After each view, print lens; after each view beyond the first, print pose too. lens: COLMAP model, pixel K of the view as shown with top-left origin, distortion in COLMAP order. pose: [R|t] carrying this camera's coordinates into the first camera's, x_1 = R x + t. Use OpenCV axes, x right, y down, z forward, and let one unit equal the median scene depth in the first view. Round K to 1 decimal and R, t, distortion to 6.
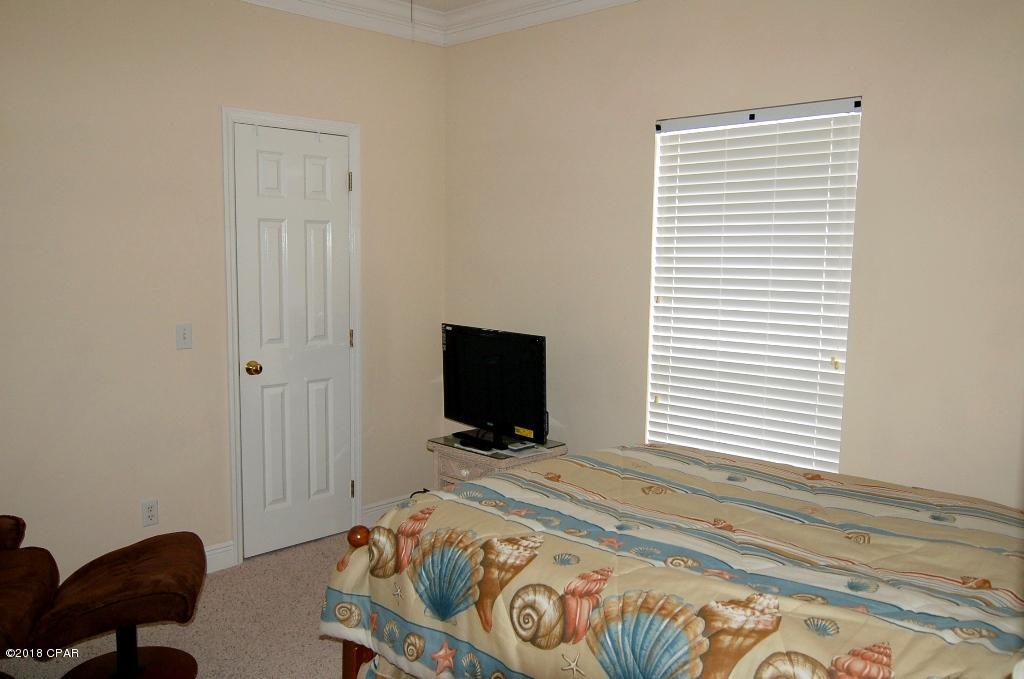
lens RADIAL K [[840.2, 0, 504.4], [0, 840.2, 344.1], [0, 0, 1]] dist [0.000041, -0.001993]
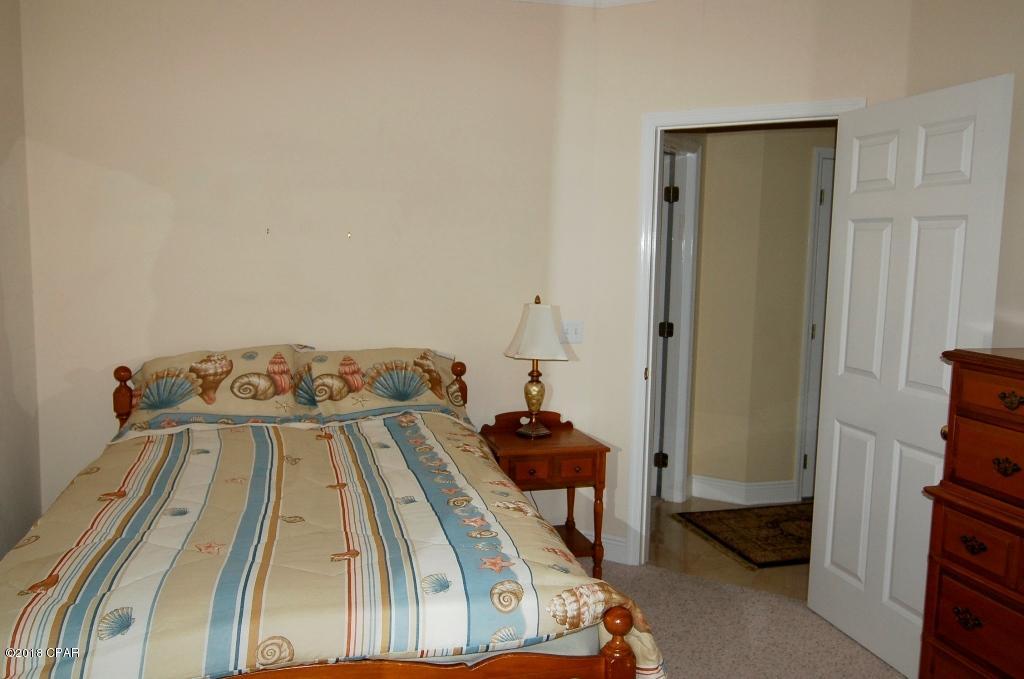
lens RADIAL K [[840.2, 0, 504.4], [0, 840.2, 344.1], [0, 0, 1]] dist [0.000041, -0.001993]
pose [[-0.845696, -0.091028, 0.525845, -0.422393], [0.023169, 0.978153, 0.206589, -0.167975], [-0.533162, 0.186895, -0.825111, 1.470714]]
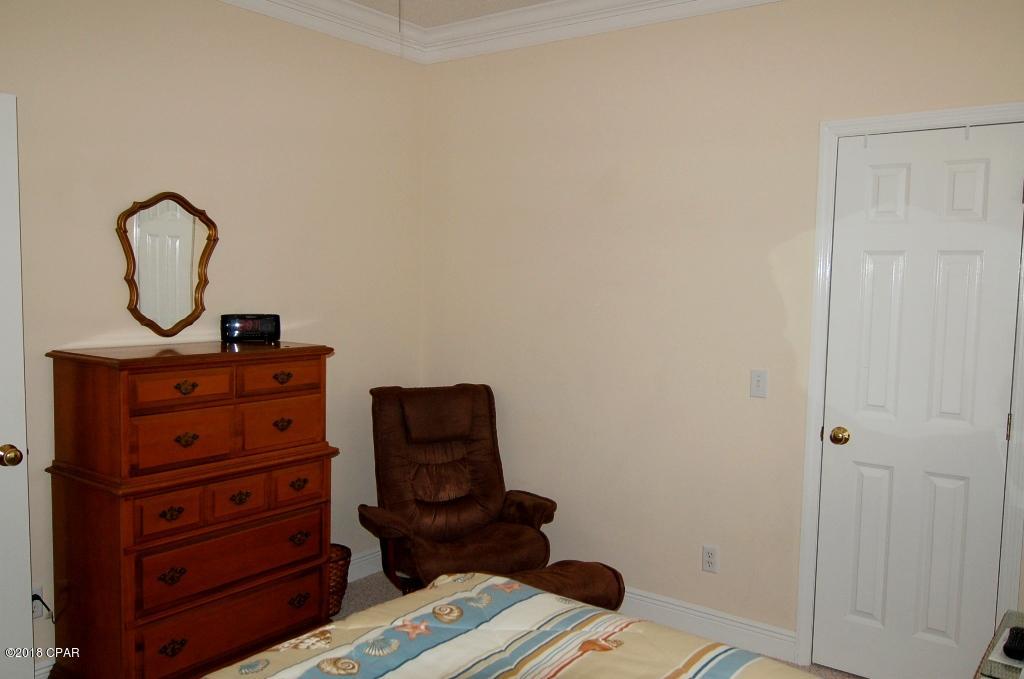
lens RADIAL K [[840.2, 0, 504.4], [0, 840.2, 344.1], [0, 0, 1]] dist [0.000041, -0.001993]
pose [[0.118518, 0.068487, -0.990587, 0.653134], [-0.117384, 0.991589, 0.054512, -0.093234], [0.985989, 0.109819, 0.125561, 0.808168]]
